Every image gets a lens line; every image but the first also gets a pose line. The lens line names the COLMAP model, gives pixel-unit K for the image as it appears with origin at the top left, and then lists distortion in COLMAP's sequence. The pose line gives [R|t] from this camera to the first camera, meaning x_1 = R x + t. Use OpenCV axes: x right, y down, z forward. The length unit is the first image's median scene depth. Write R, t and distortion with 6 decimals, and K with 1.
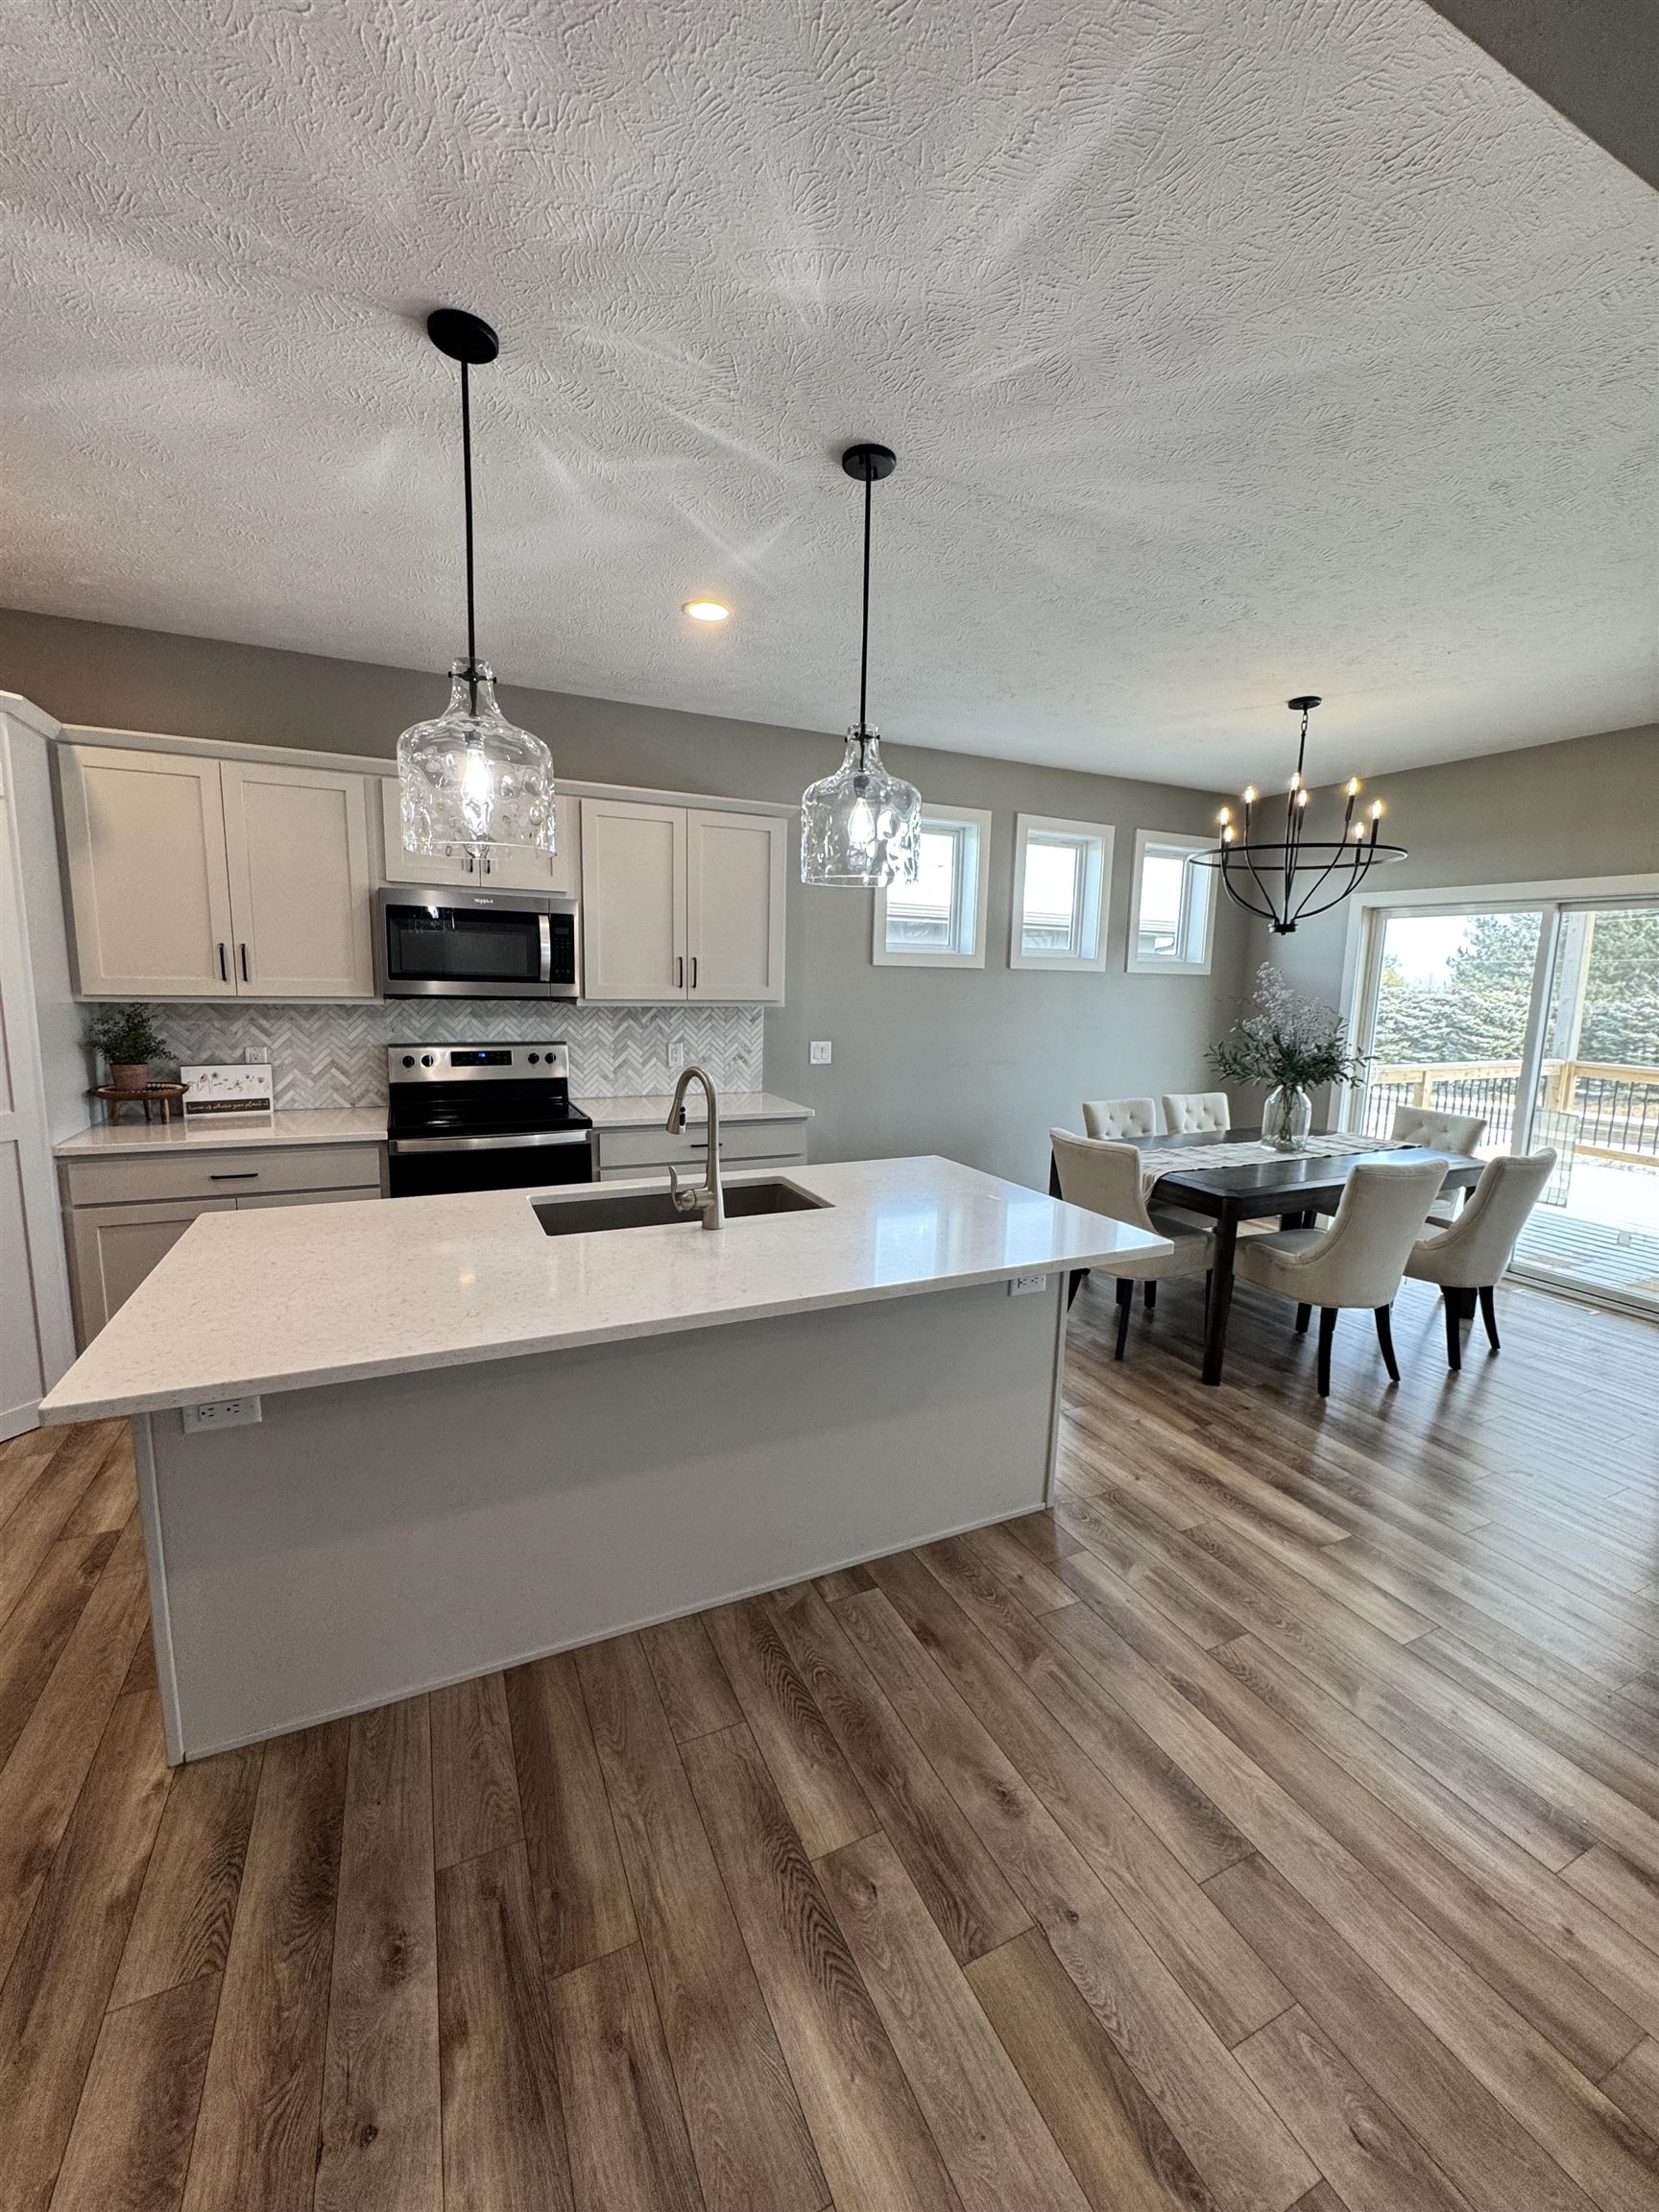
lens RADIAL K [[885.5, 0, 829.5], [0, 885.5, 1106.0], [0, 0, 1]] dist [-0.006853, -0.000348]
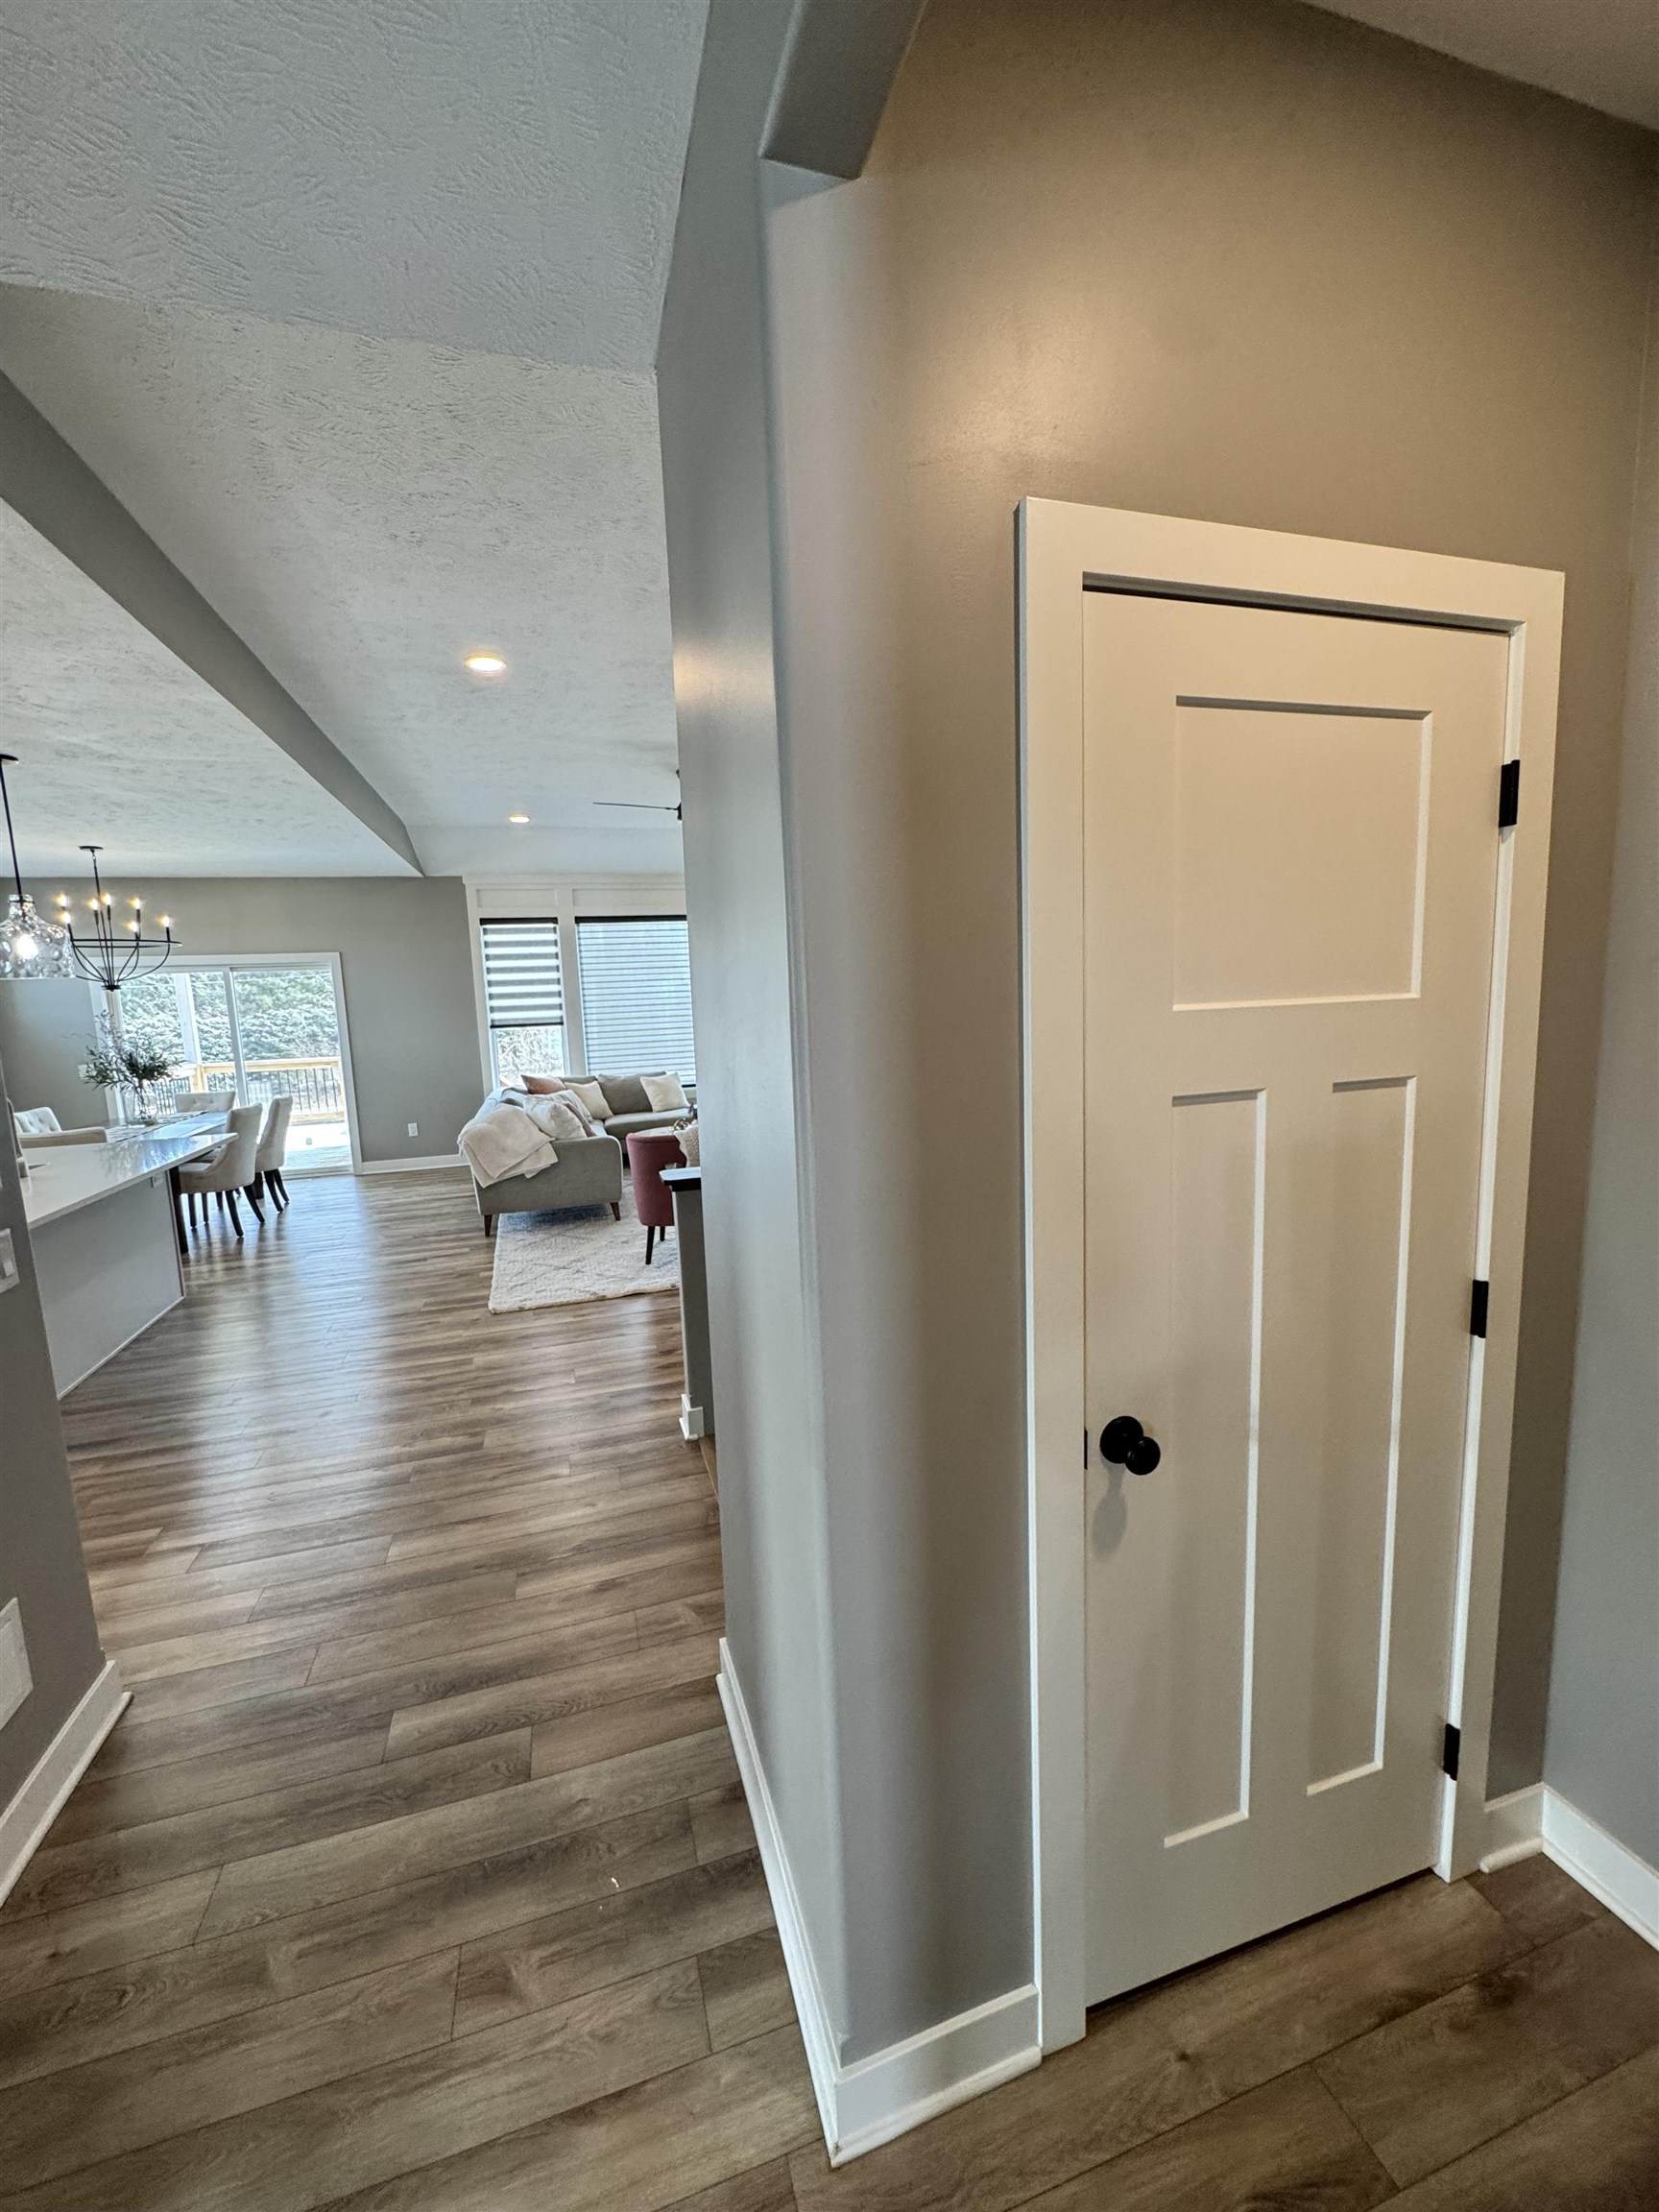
lens RADIAL K [[885.5, 0, 829.5], [0, 885.5, 1106.0], [0, 0, 1]] dist [-0.006853, -0.000348]
pose [[0.141106, -0.156148, 0.977603, -1.824564], [0.184533, 0.974325, 0.128990, 0.085543], [-0.972644, 0.162199, 0.166297, -0.998719]]
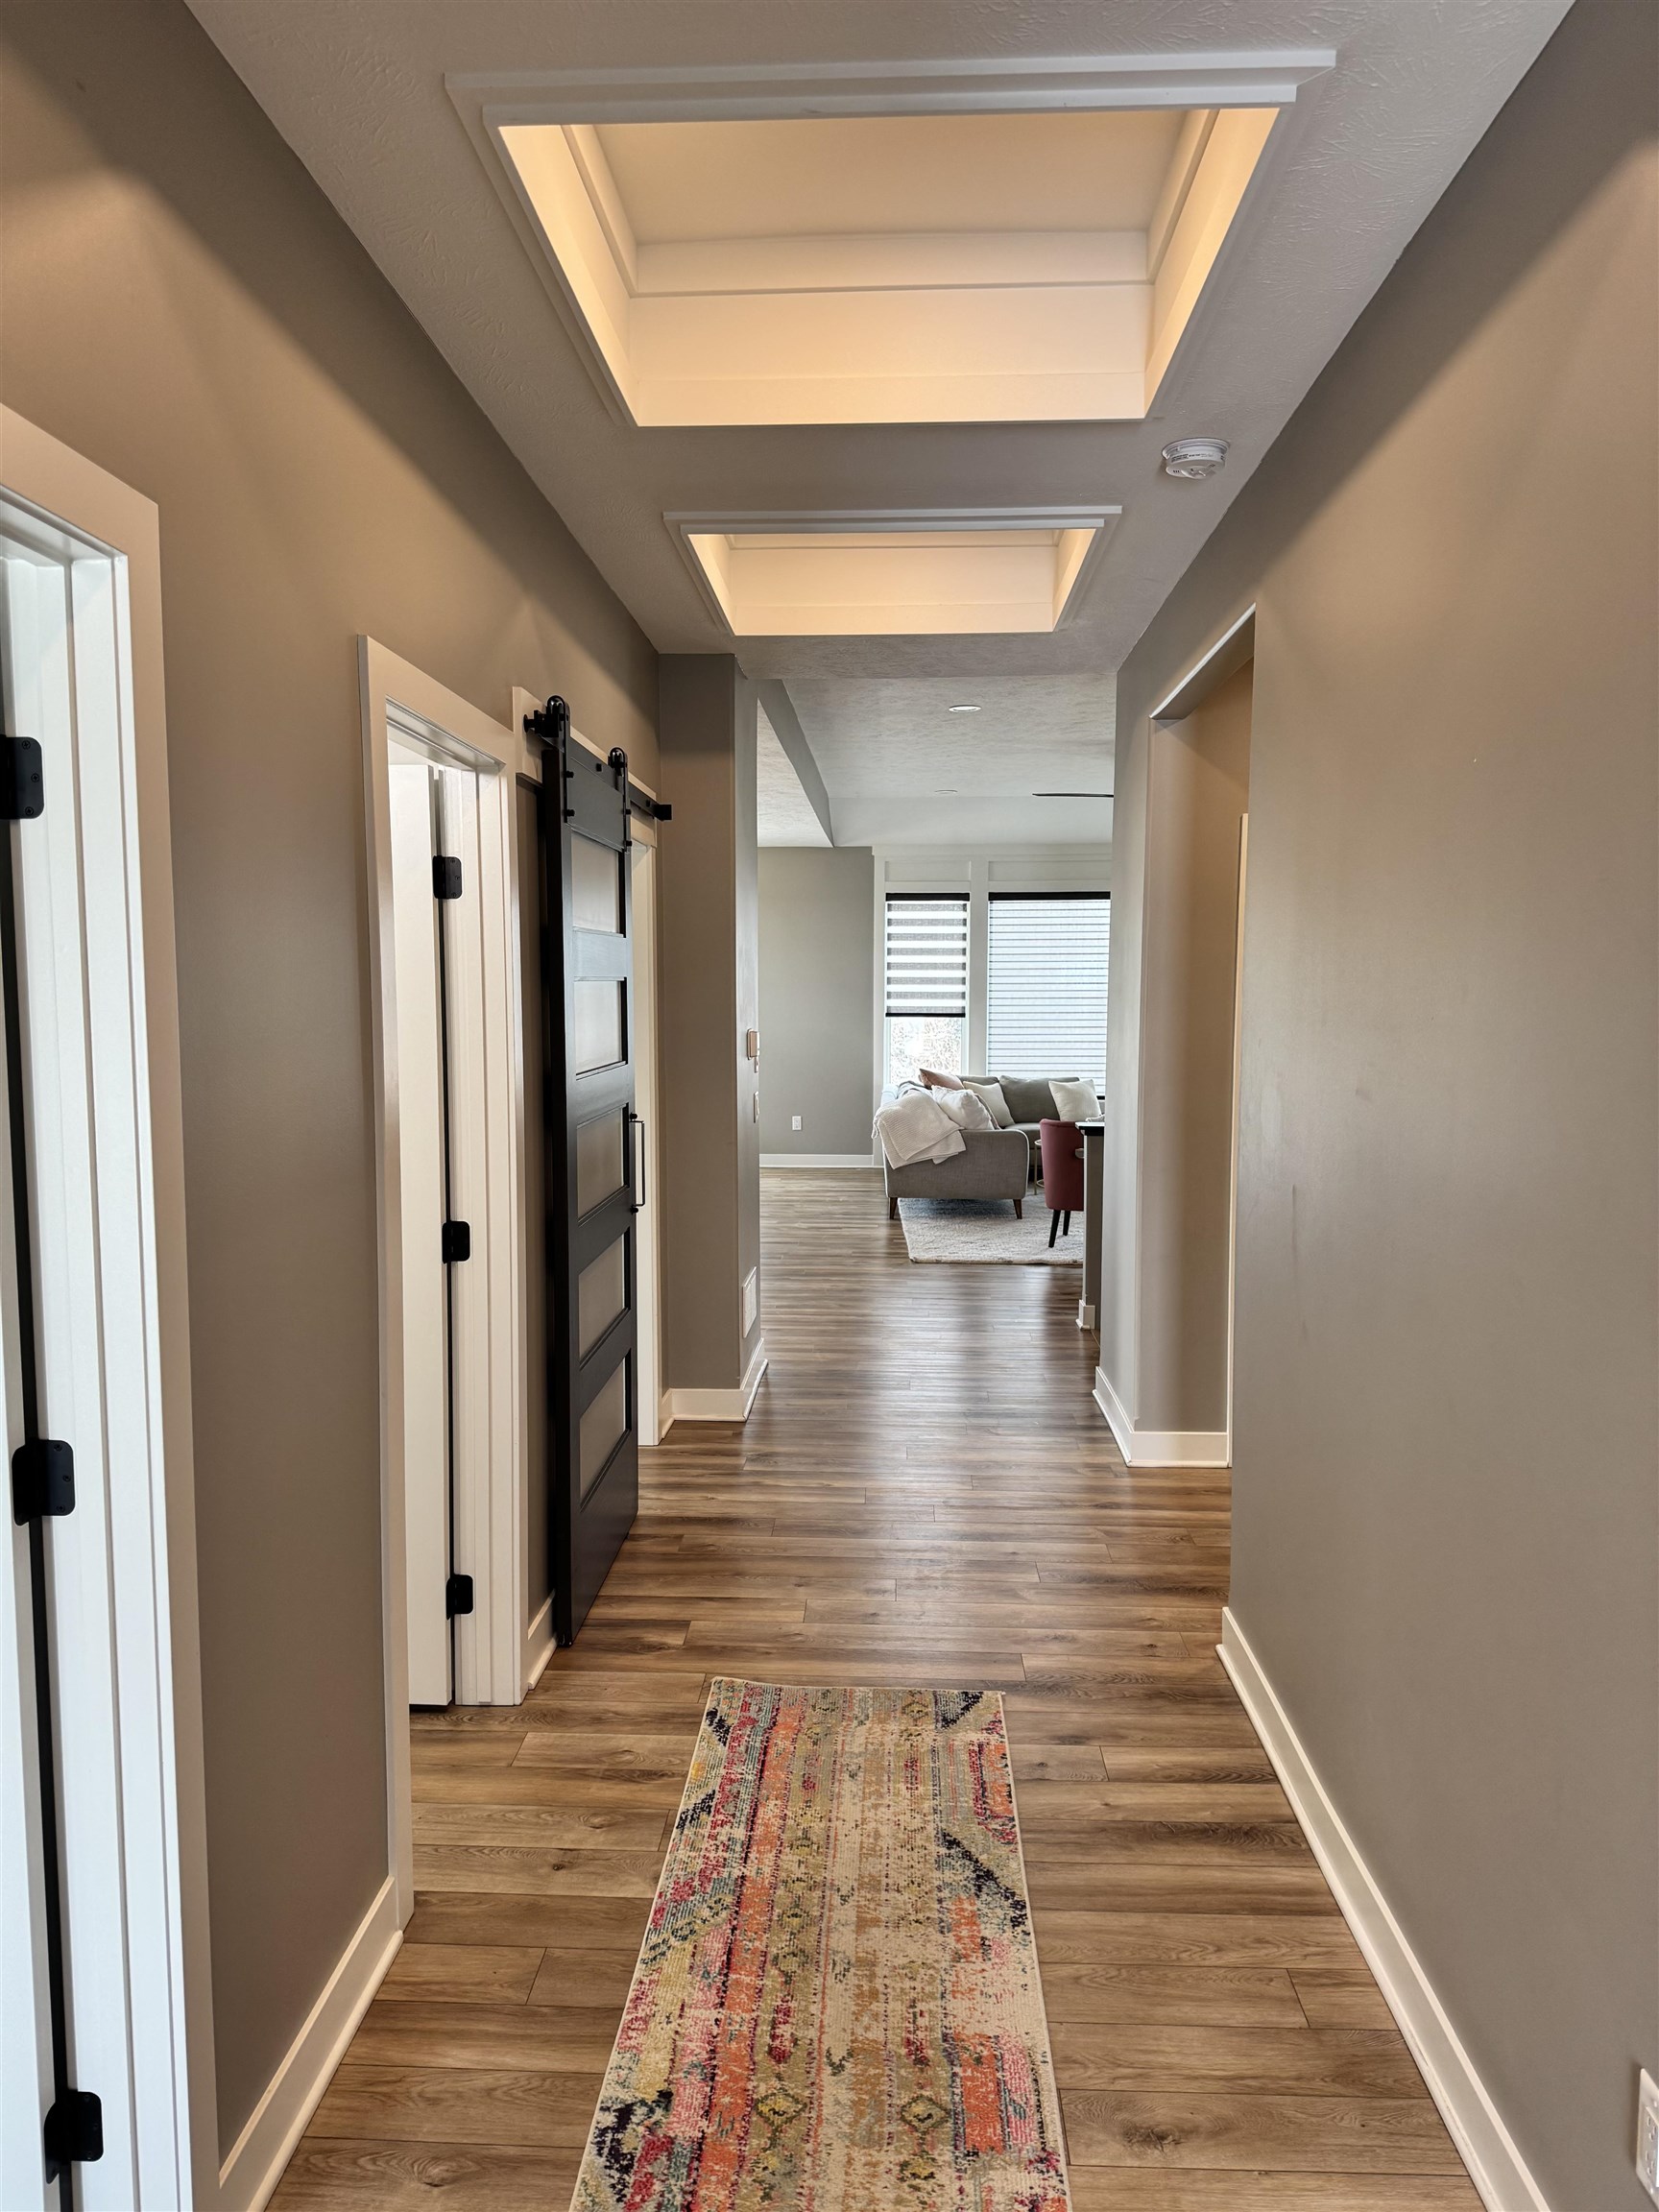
lens RADIAL K [[1535.5, 0, 829.5], [0, 1535.5, 1106.0], [0, 0, 1]] dist [0.058747, -0.002503]
pose [[0.466441, -0.087483, 0.880216, -3.786137], [0.133006, 0.990720, 0.027983, 0.133981], [-0.874496, 0.104021, 0.473748, -1.630668]]
